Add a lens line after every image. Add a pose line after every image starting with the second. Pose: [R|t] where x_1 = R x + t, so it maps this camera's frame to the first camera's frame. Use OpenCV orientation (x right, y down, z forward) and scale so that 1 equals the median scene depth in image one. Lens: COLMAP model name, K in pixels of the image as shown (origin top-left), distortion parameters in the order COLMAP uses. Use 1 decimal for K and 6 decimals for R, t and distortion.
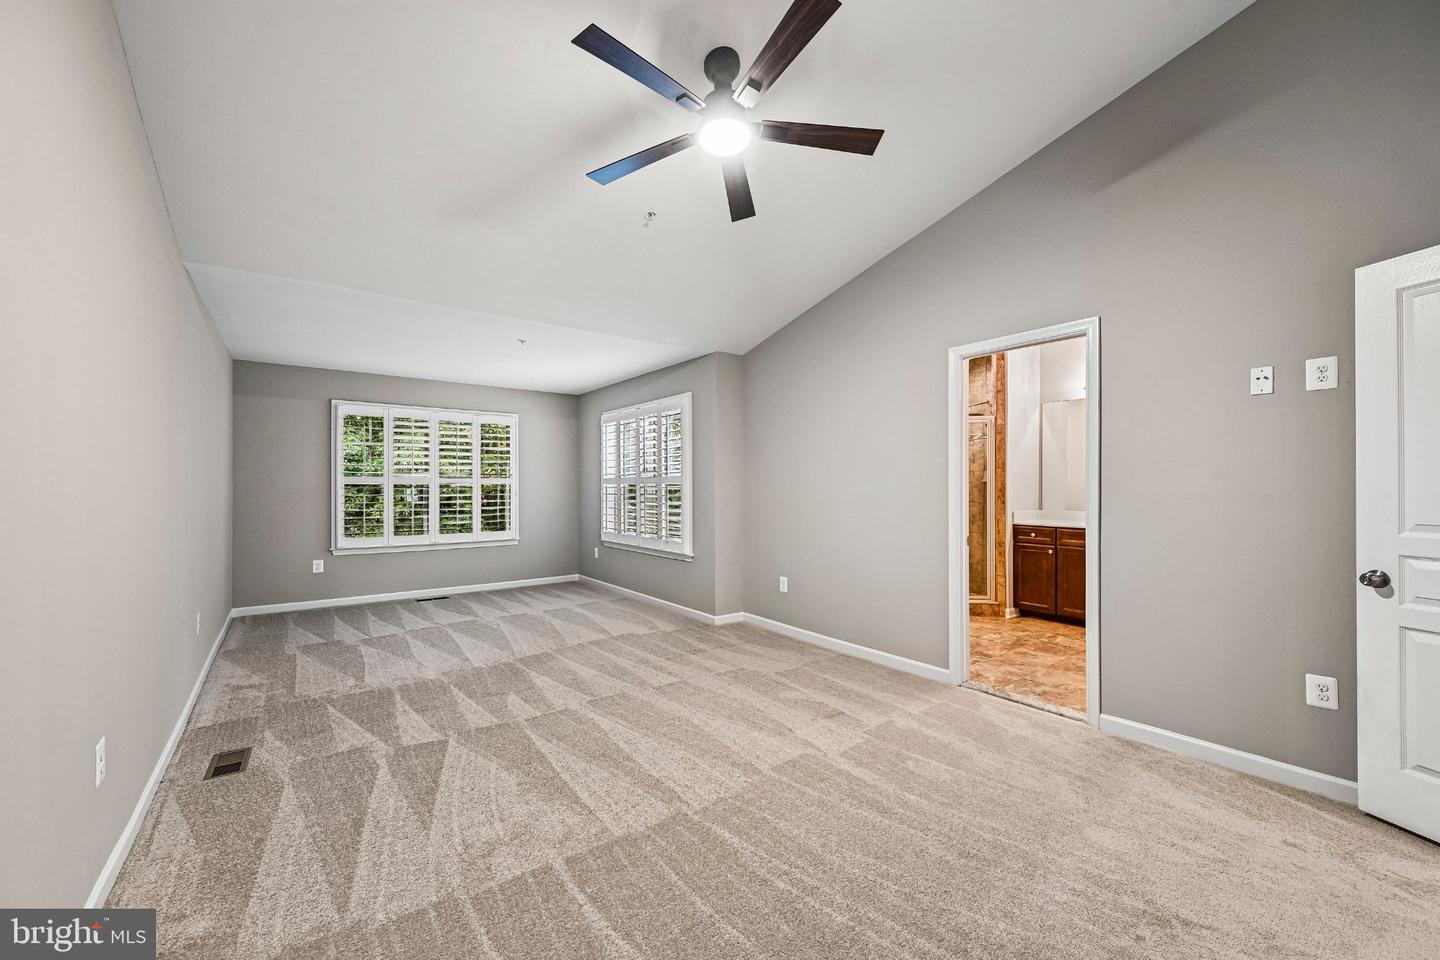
lens RADIAL K [[564.3, 0, 726.3], [0, 564.3, 489.2], [0, 0, 1]] dist [-0.002926, 0.000462]
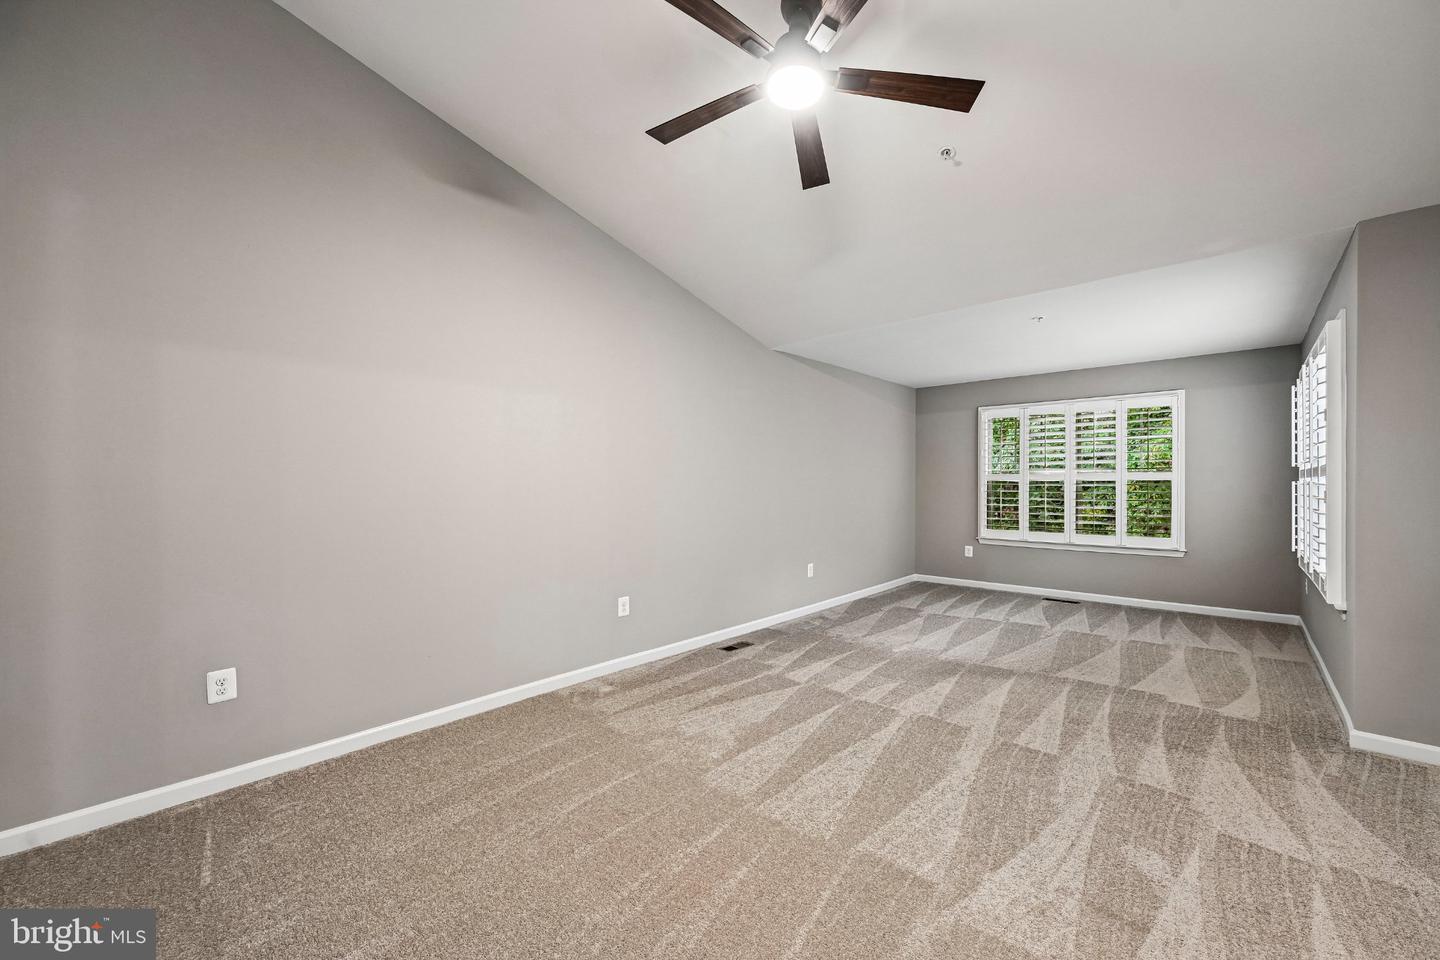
lens RADIAL K [[564.3, 0, 727.9], [0, 564.3, 485.5], [0, 0, 1]] dist [-0.002926, 0.000462]
pose [[0.183505, 0.002810, -0.983015, 0.507757], [-0.003750, 0.999991, 0.002159, -0.001057], [0.983012, 0.003290, 0.183514, 0.433559]]
